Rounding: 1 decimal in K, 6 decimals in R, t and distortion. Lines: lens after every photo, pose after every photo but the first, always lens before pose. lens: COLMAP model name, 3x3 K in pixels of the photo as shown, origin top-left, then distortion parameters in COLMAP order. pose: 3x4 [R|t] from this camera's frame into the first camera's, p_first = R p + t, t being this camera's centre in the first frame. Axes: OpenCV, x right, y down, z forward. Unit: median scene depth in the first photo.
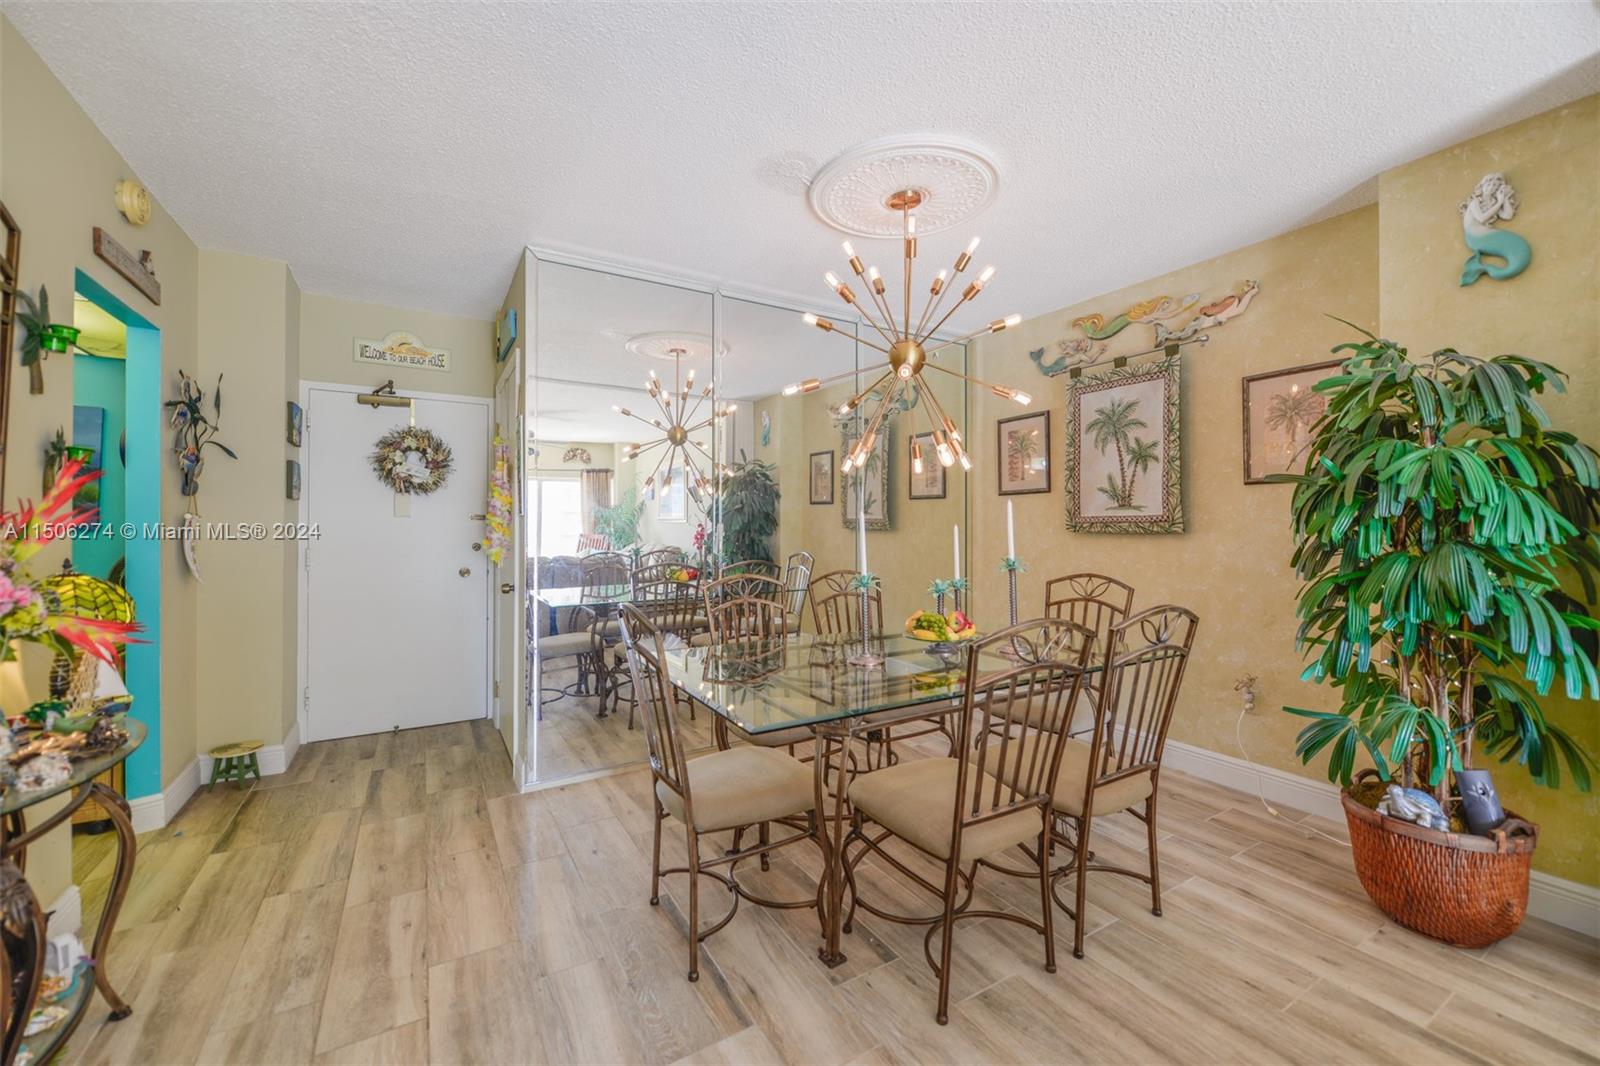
lens RADIAL K [[627.0, 0, 798.8], [0, 627.0, 520.2], [0, 0, 1]] dist [-0.003055, -0.000656]
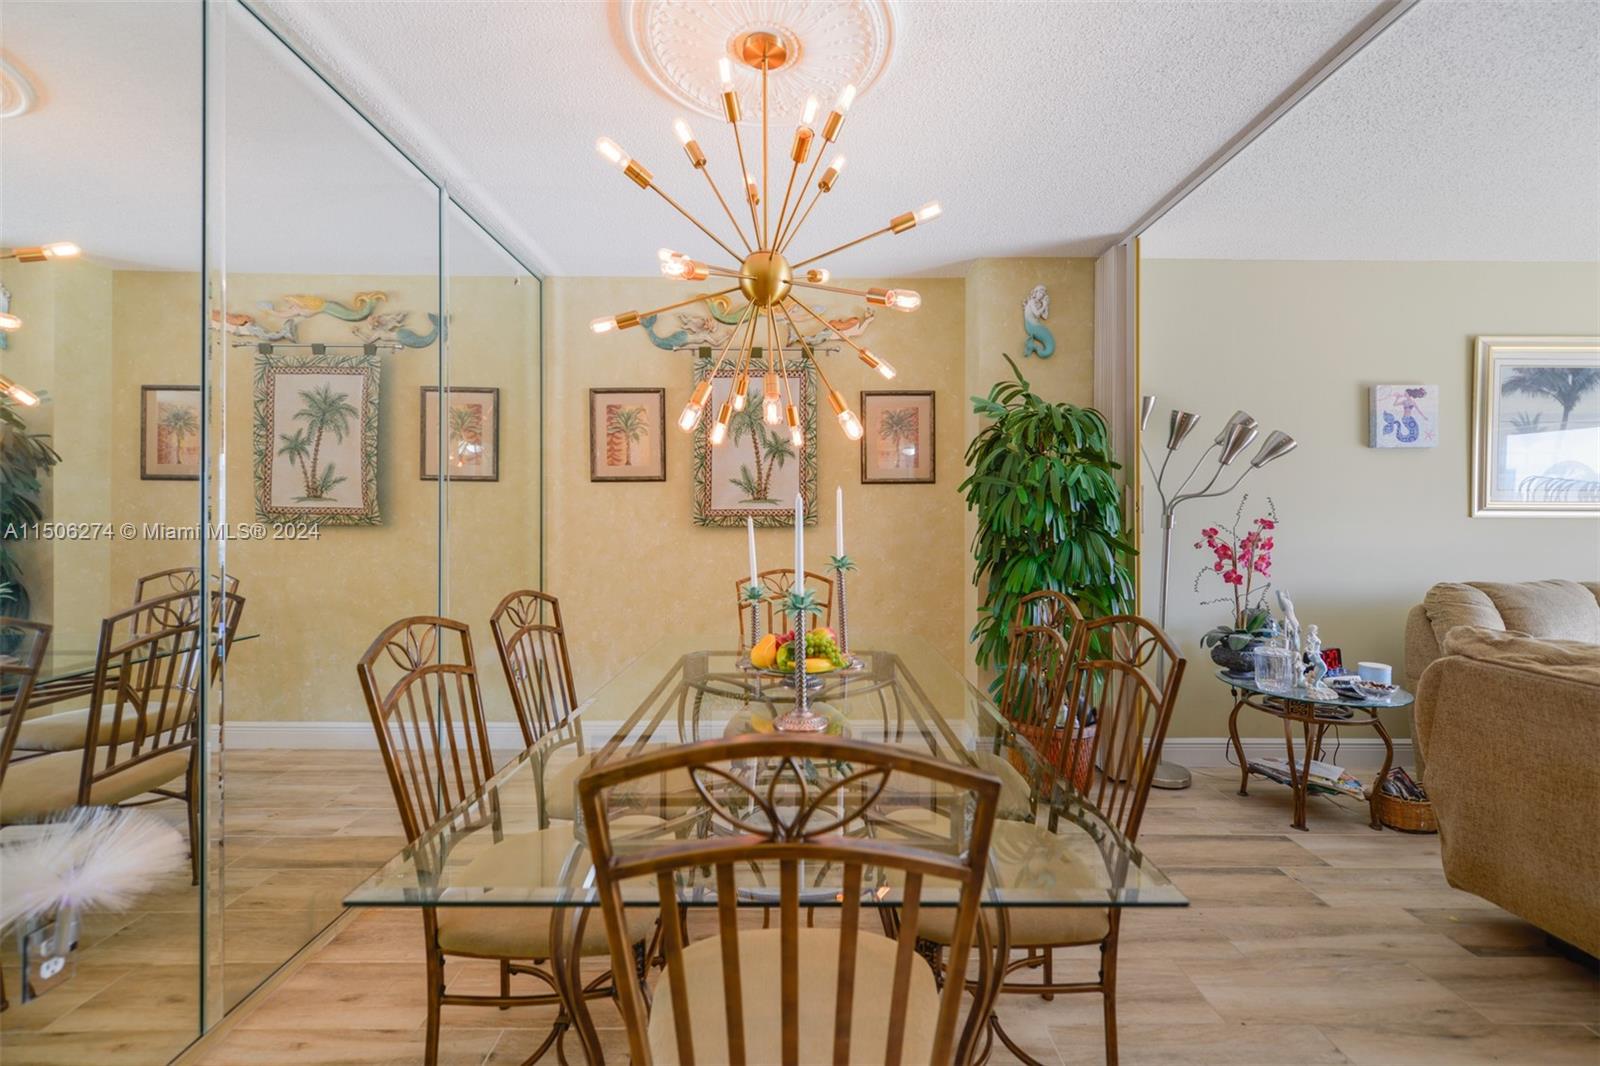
lens RADIAL K [[626.8, 0, 801.2], [0, 626.8, 523.2], [0, 0, 1]] dist [0.000387, -0.000371]
pose [[0.510554, -0.002467, 0.859842, -0.309648], [-0.008103, 0.999938, 0.007680, 0.007452], [-0.859808, -0.010889, 0.510502, 0.453241]]
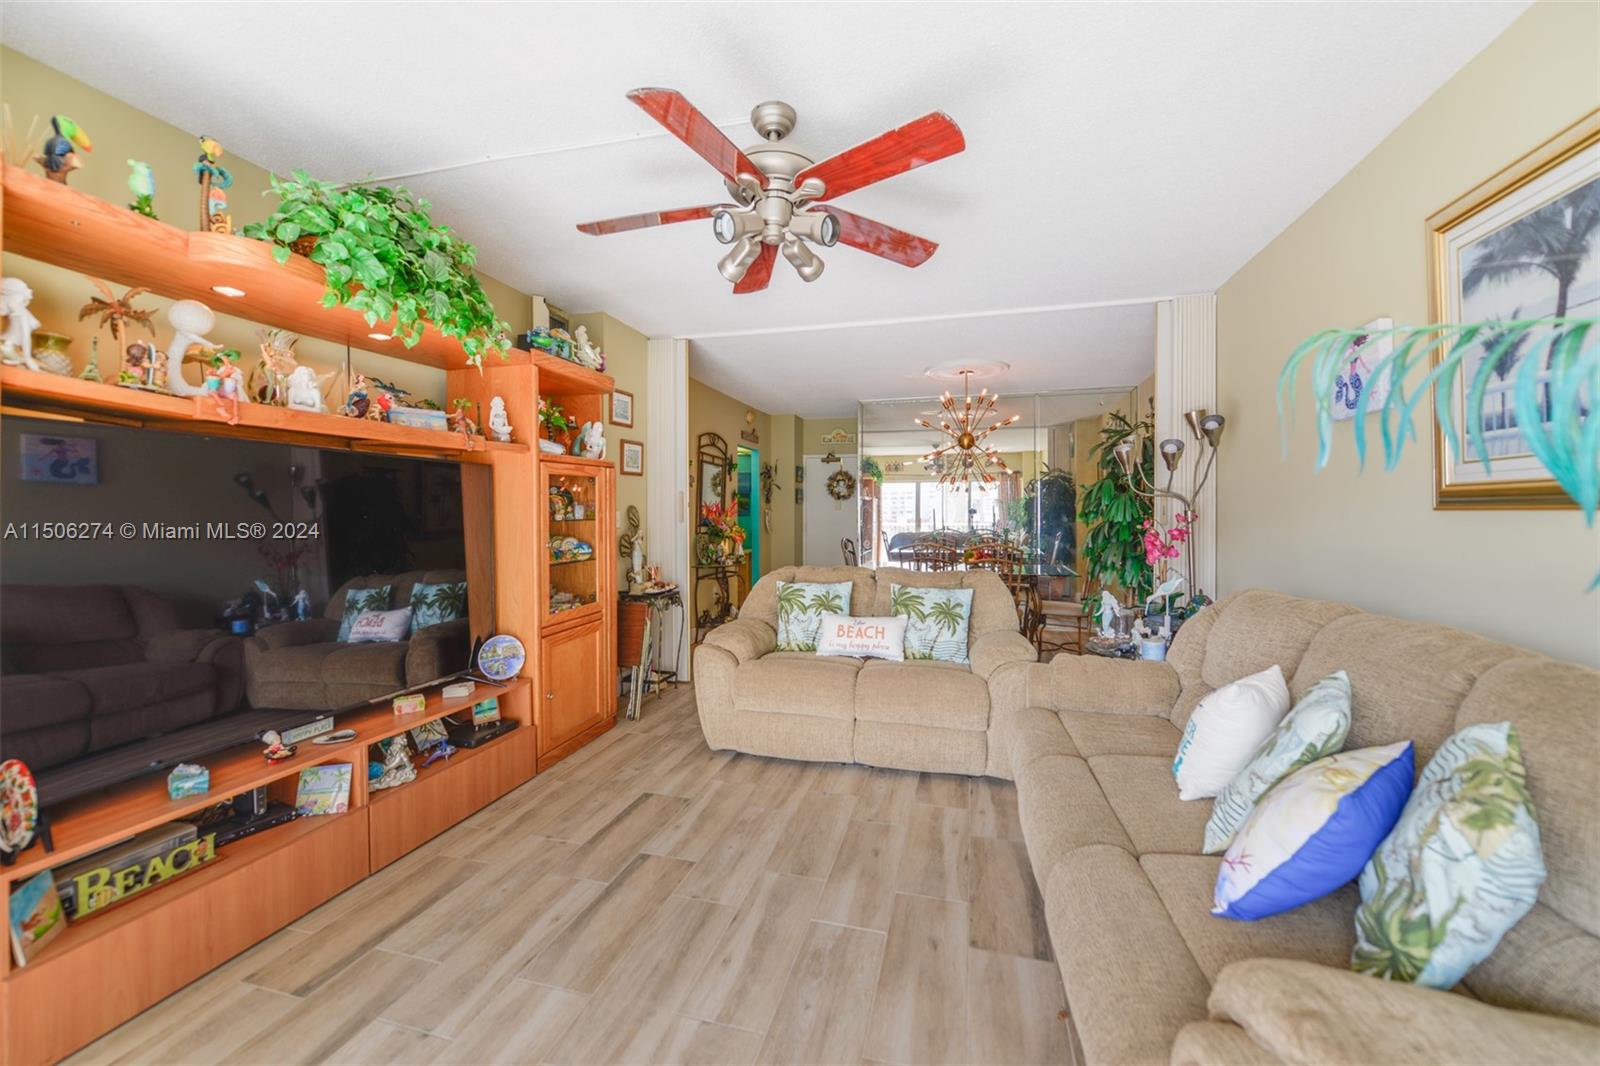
lens RADIAL K [[632.0, 0, 795.8], [0, 632.0, 508.5], [0, 0, 1]] dist [-0.000964, -0.000755]
pose [[0.687597, -0.005773, -0.726070, 1.074124], [0.005541, 0.999981, -0.002703, -0.006822], [0.726072, -0.002164, 0.687616, -0.795961]]
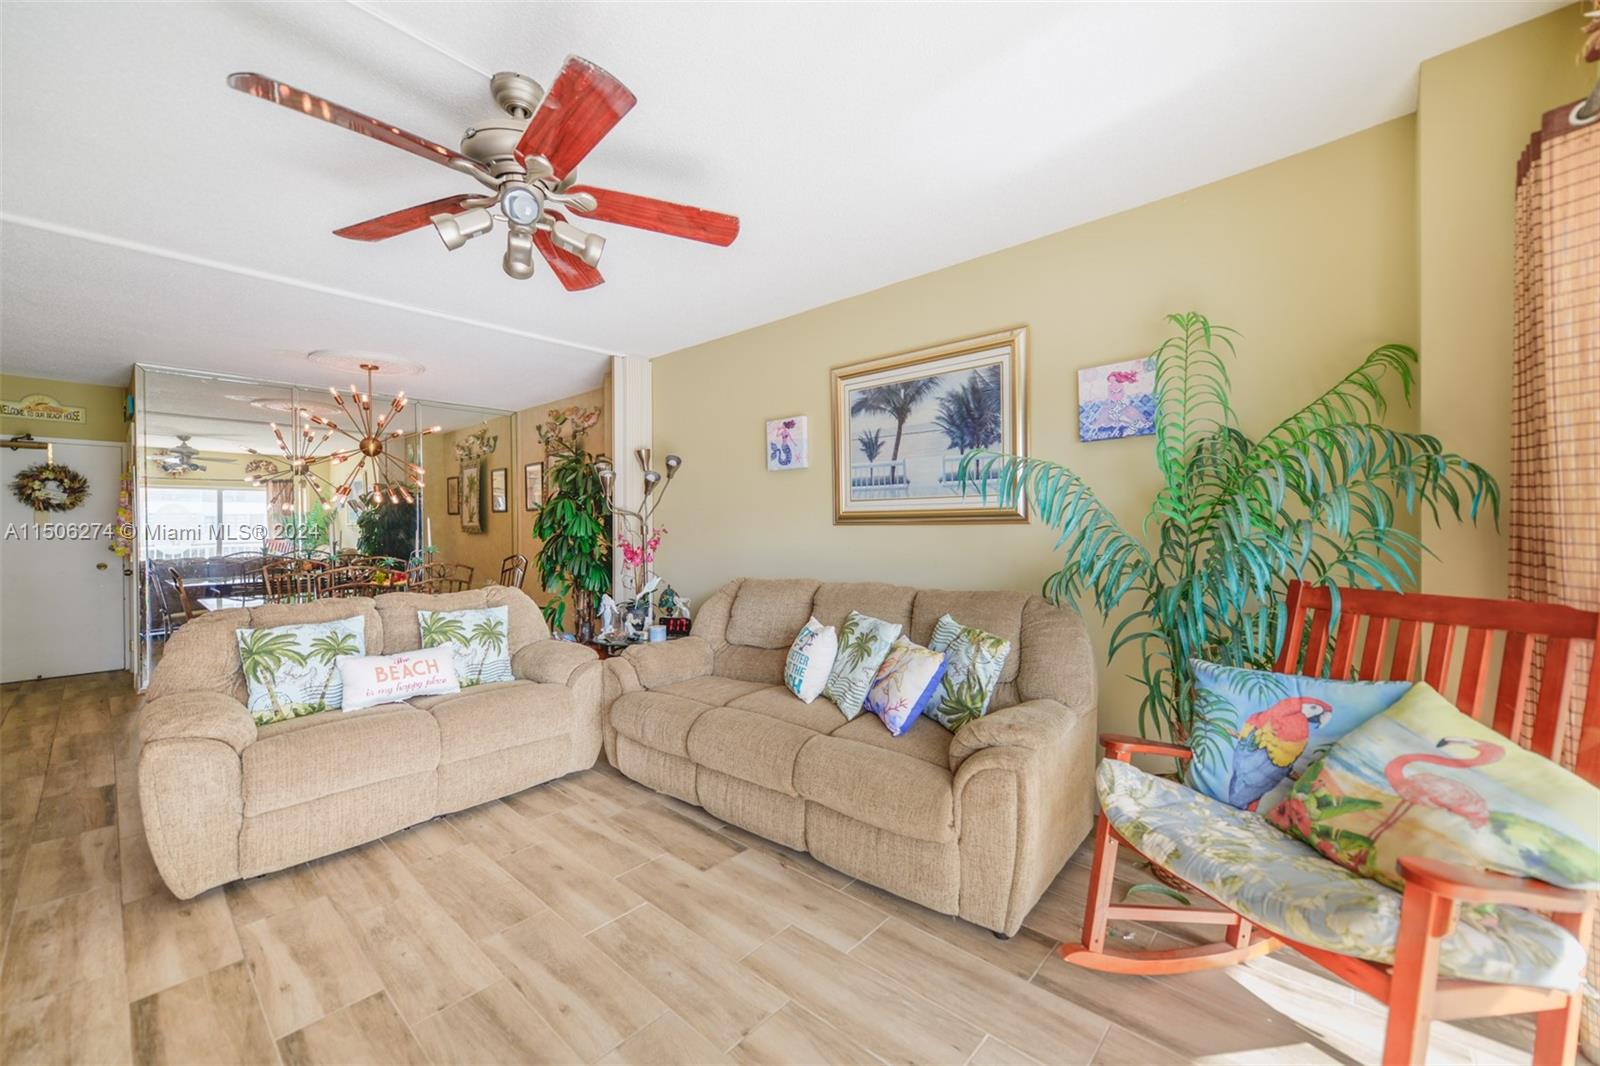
lens RADIAL K [[632.1, 0, 808.5], [0, 632.1, 529.8], [0, 0, 1]] dist [0.000731, -0.000187]
pose [[0.954176, -0.009428, 0.299097, 0.675678], [0.005819, 0.999899, 0.012953, -0.010156], [-0.299189, -0.010619, 0.954135, -1.005972]]
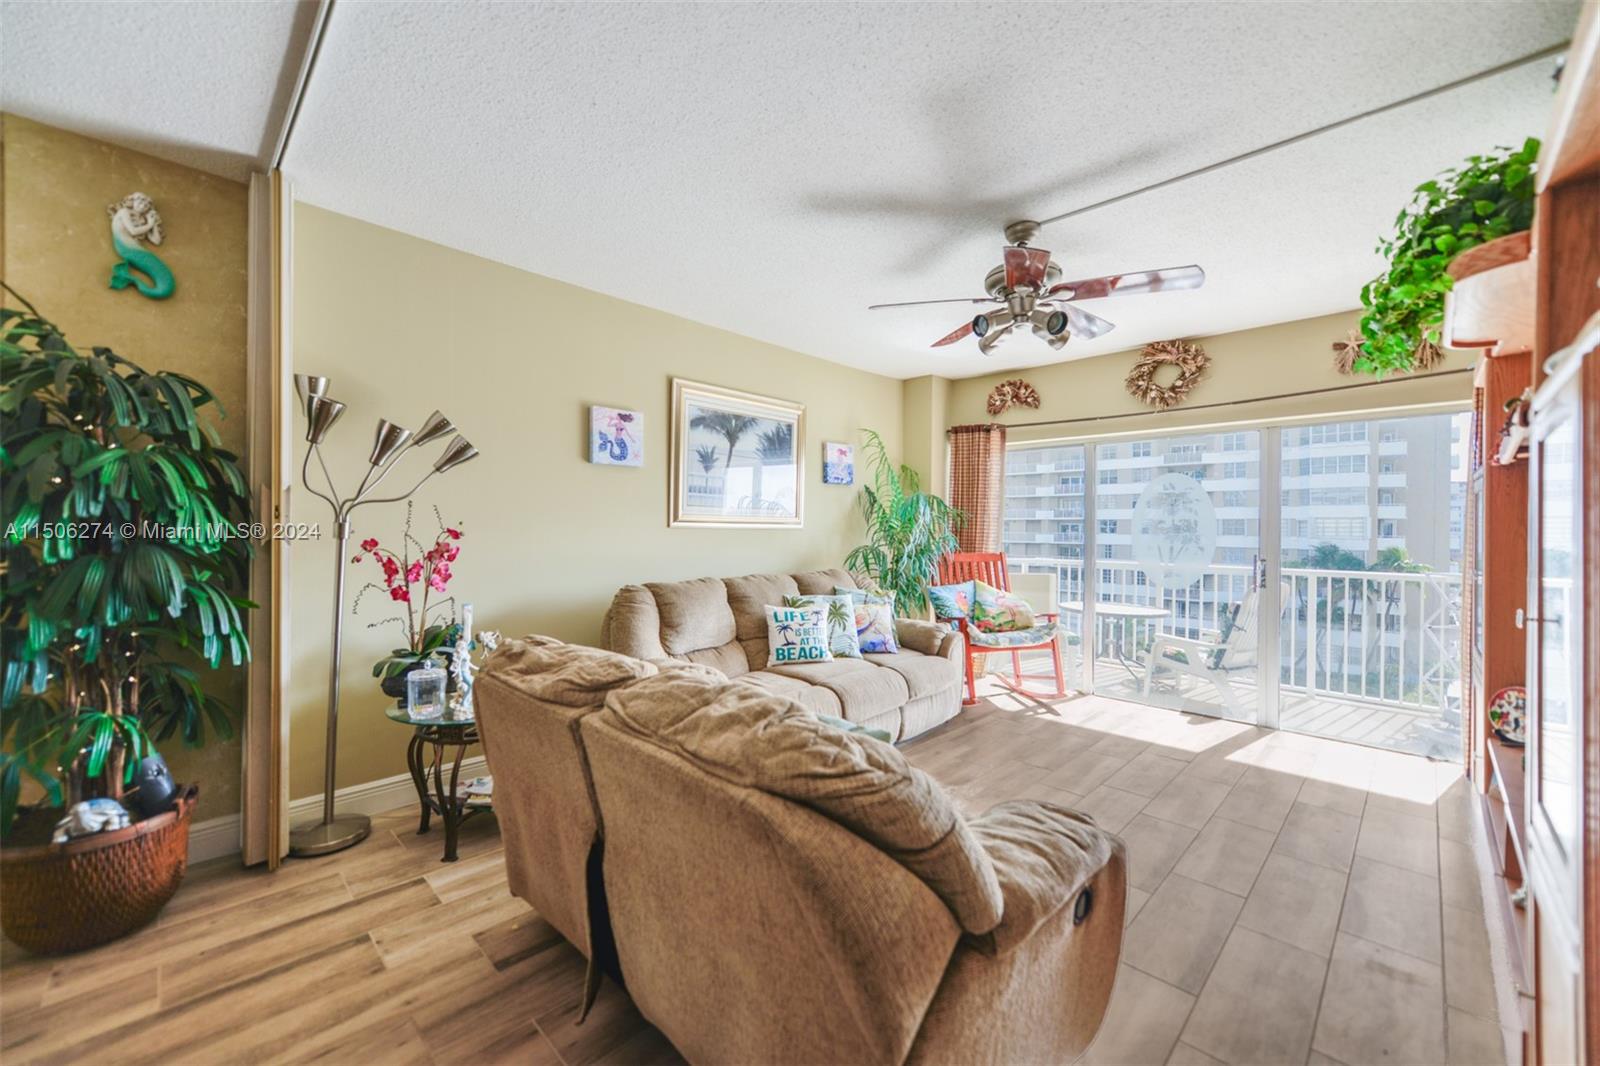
lens RADIAL K [[627.0, 0, 797.2], [0, 627.0, 528.8], [0, 0, 1]] dist [0.011271, -0.000124]
pose [[-0.246159, -0.002941, 0.969225, -0.133687], [-0.017431, 0.999847, -0.001393, -0.002798], [-0.969073, -0.017237, -0.246173, 0.112342]]
